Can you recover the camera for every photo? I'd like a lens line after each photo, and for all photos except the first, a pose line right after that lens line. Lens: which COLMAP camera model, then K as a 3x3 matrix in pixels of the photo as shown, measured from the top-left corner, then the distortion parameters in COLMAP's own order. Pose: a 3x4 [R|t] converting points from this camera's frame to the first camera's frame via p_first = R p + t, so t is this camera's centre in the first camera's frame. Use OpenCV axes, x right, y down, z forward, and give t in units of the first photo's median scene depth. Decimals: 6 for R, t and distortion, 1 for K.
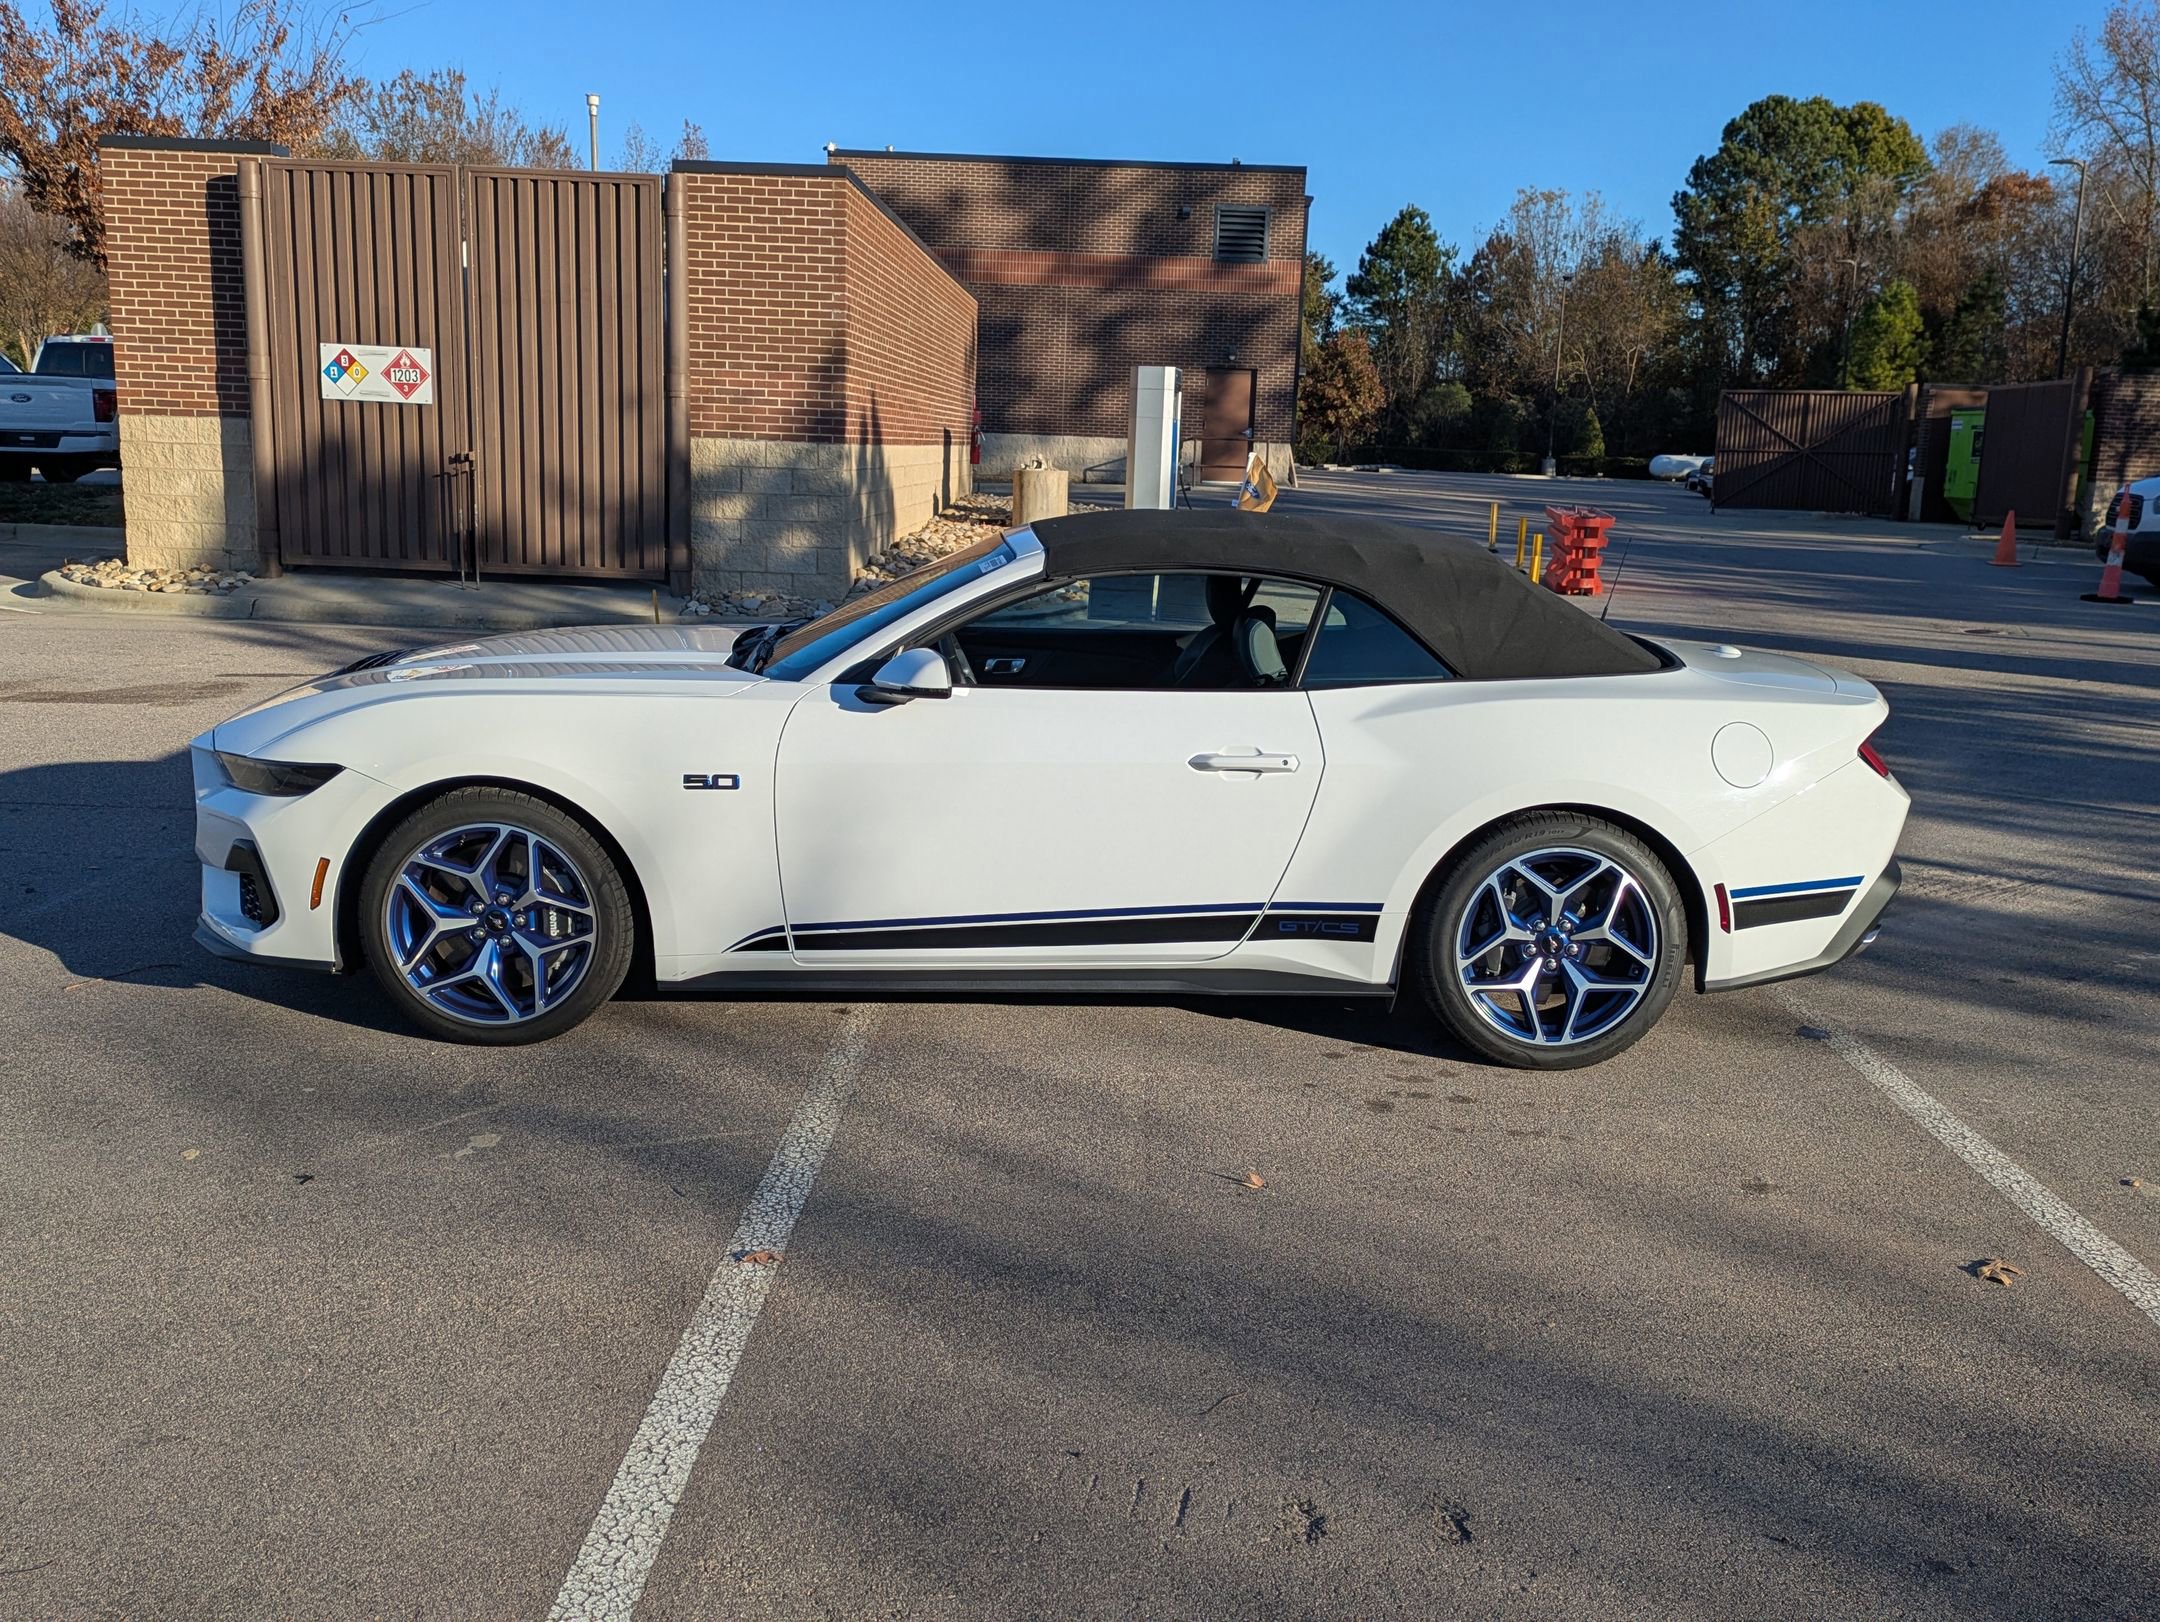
lens RADIAL K [[1910.1, 0, 1051.3], [0, 1910.1, 802.2], [0, 0, 1]] dist [0.047763, -0.010017]
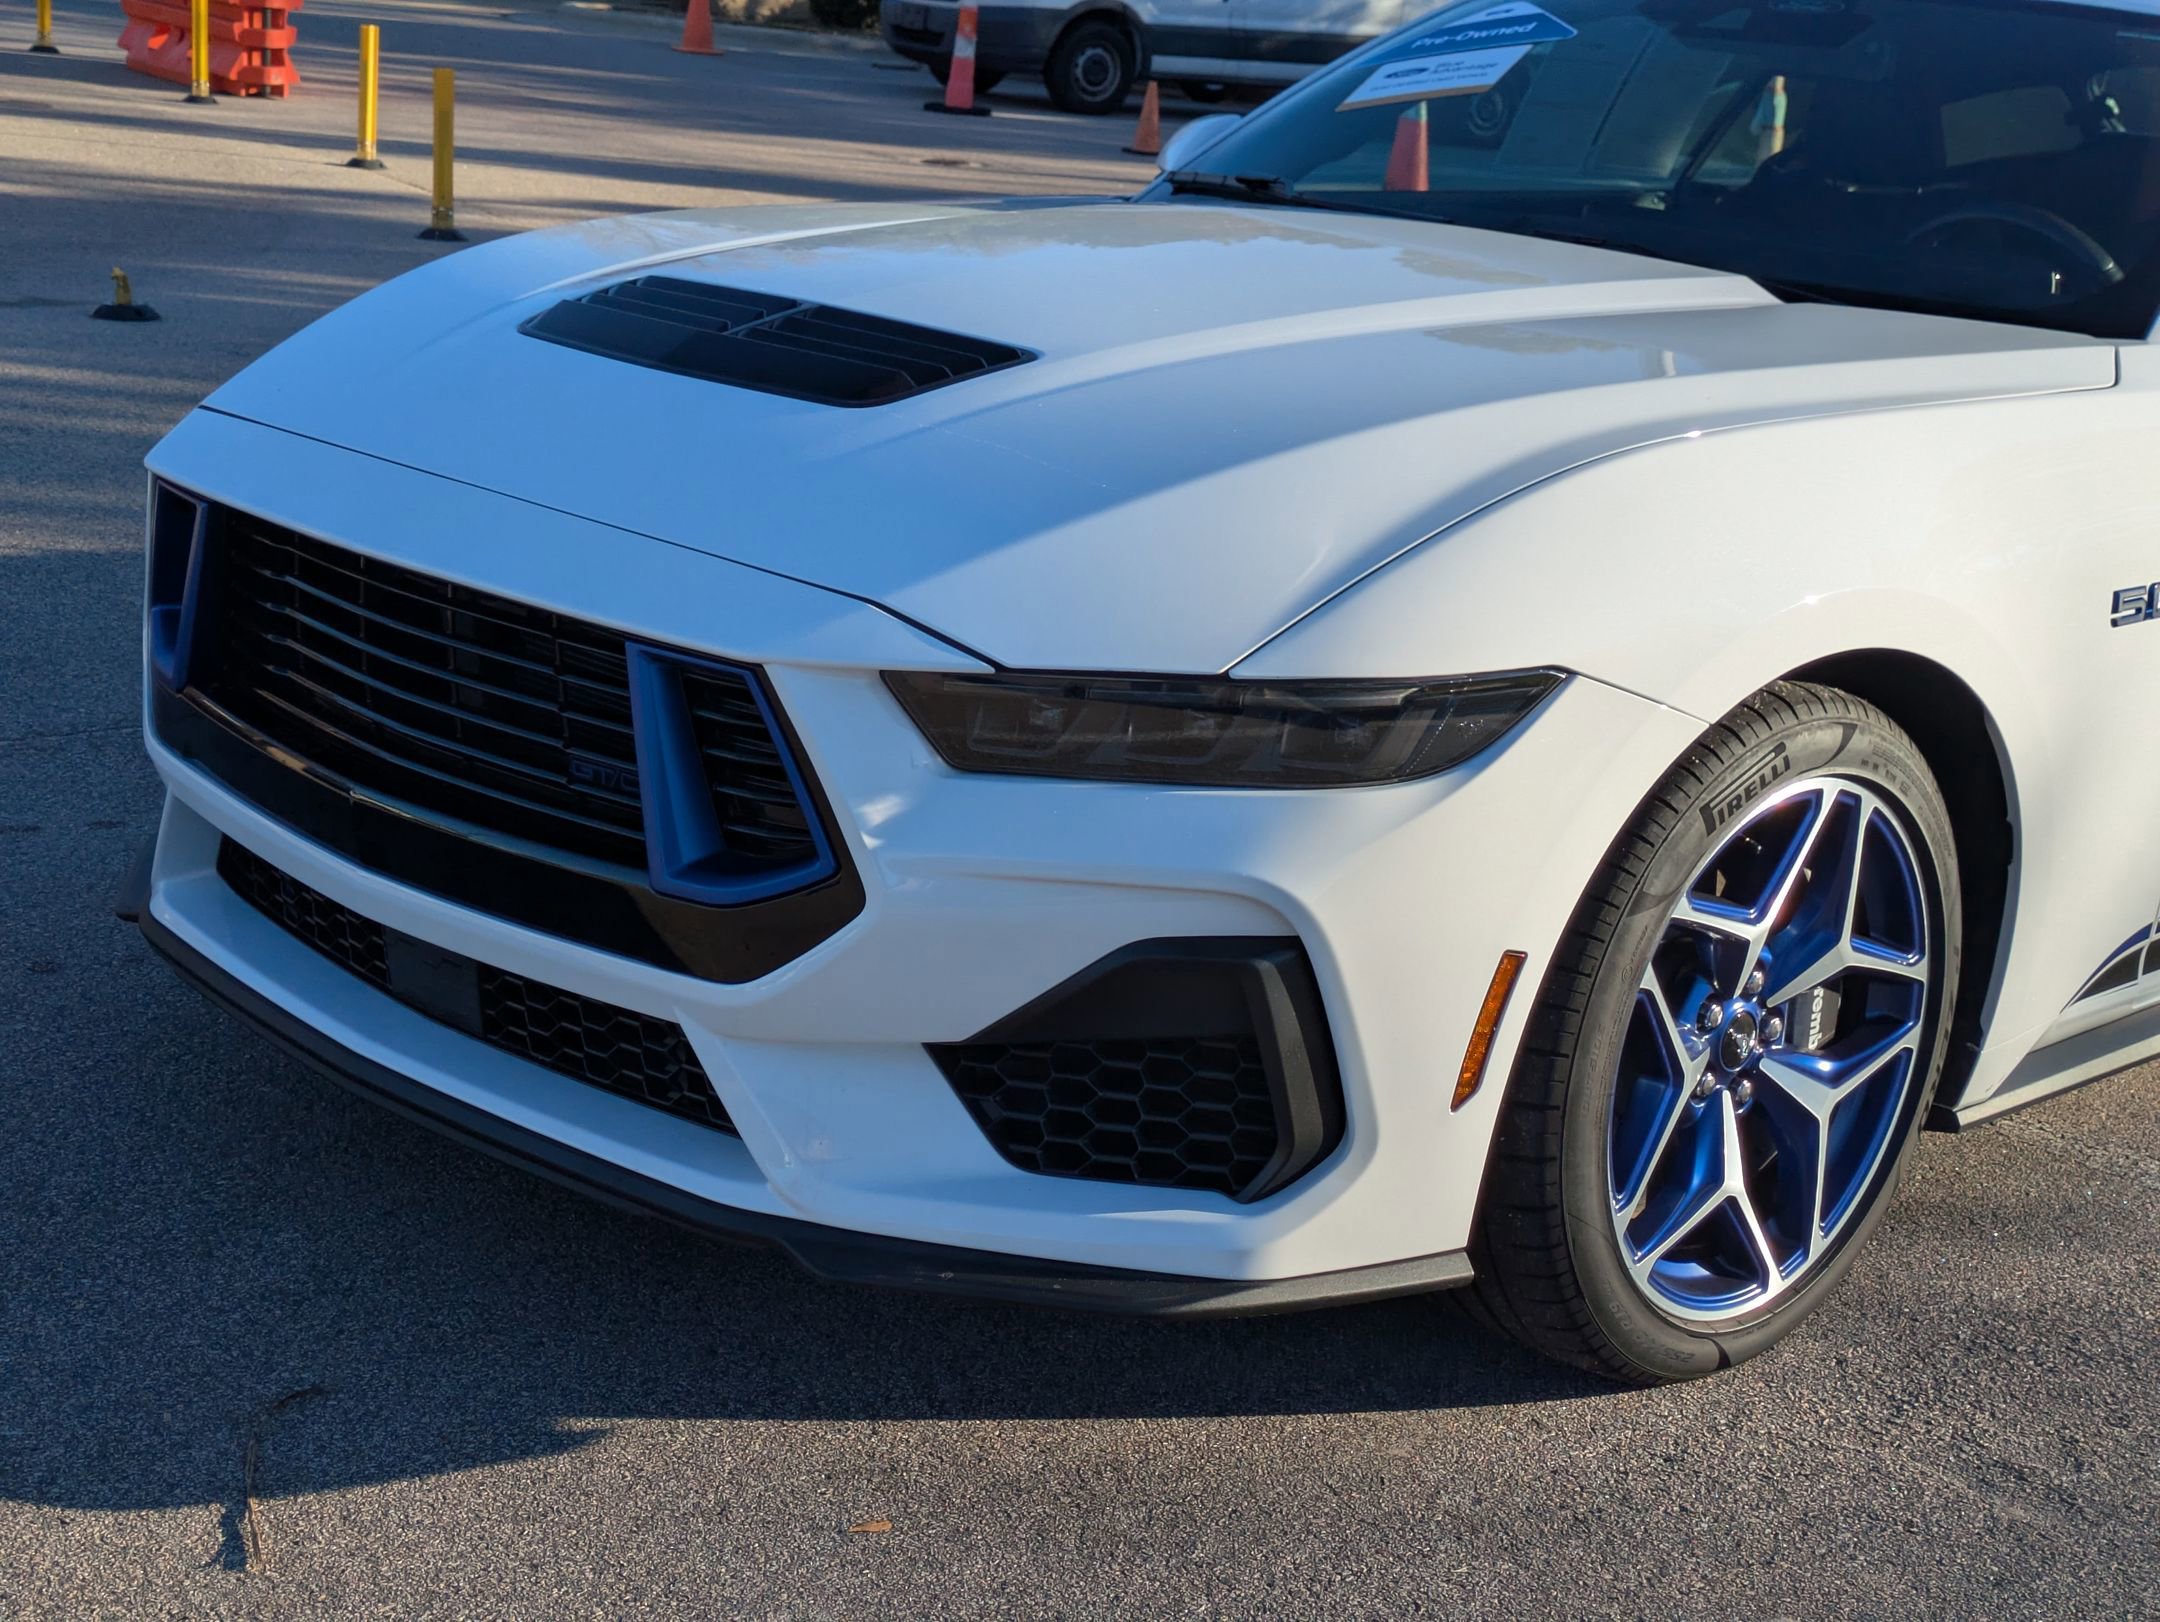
lens RADIAL K [[3141.4, 0, 1081.3], [0, 3141.4, 859.2], [0, 0, 1]] dist [0.104140, -0.209297]
pose [[0.745939, -0.156095, 0.647464, -0.760361], [0.070966, 0.985241, 0.155769, -0.074717], [-0.662223, -0.070246, 0.746007, 0.628697]]
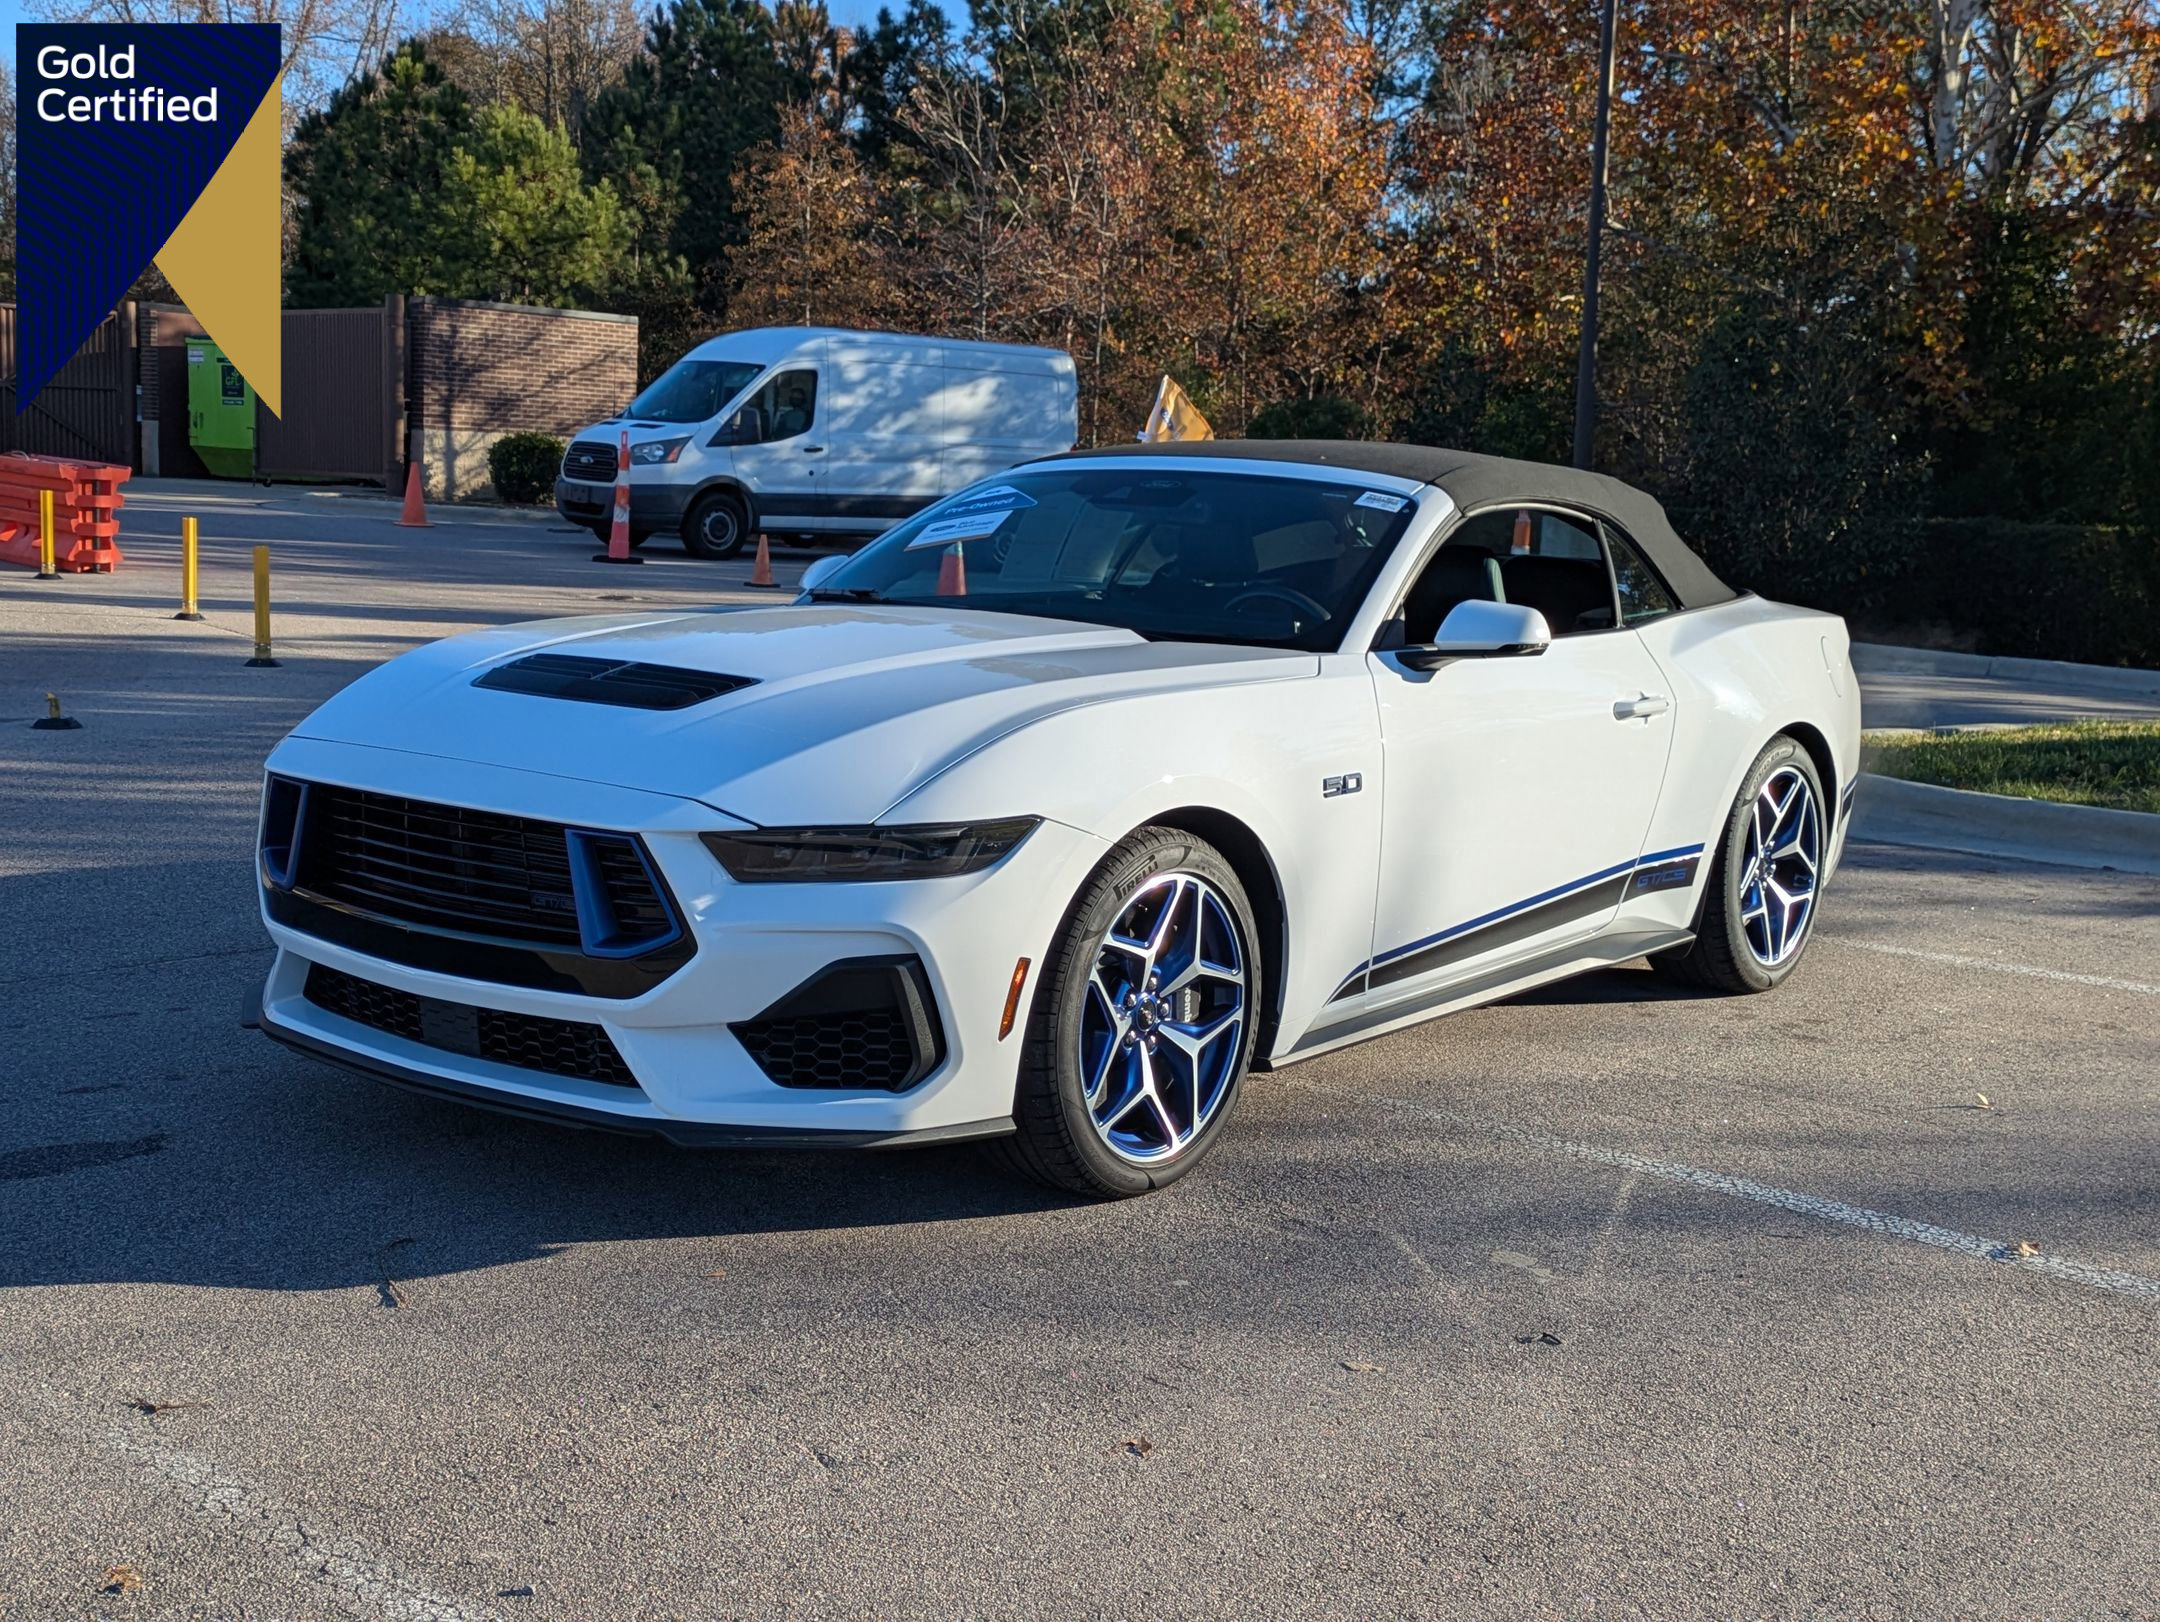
lens RADIAL K [[2504.7, 0, 1056.7], [0, 2504.7, 867.6], [0, 0, 1]] dist [0.060732, -0.029000]
pose [[0.644162, -0.126433, 0.754367, -0.990102], [0.121020, 0.990668, 0.062697, -0.053431], [-0.755254, 0.050907, 0.653452, 0.414169]]
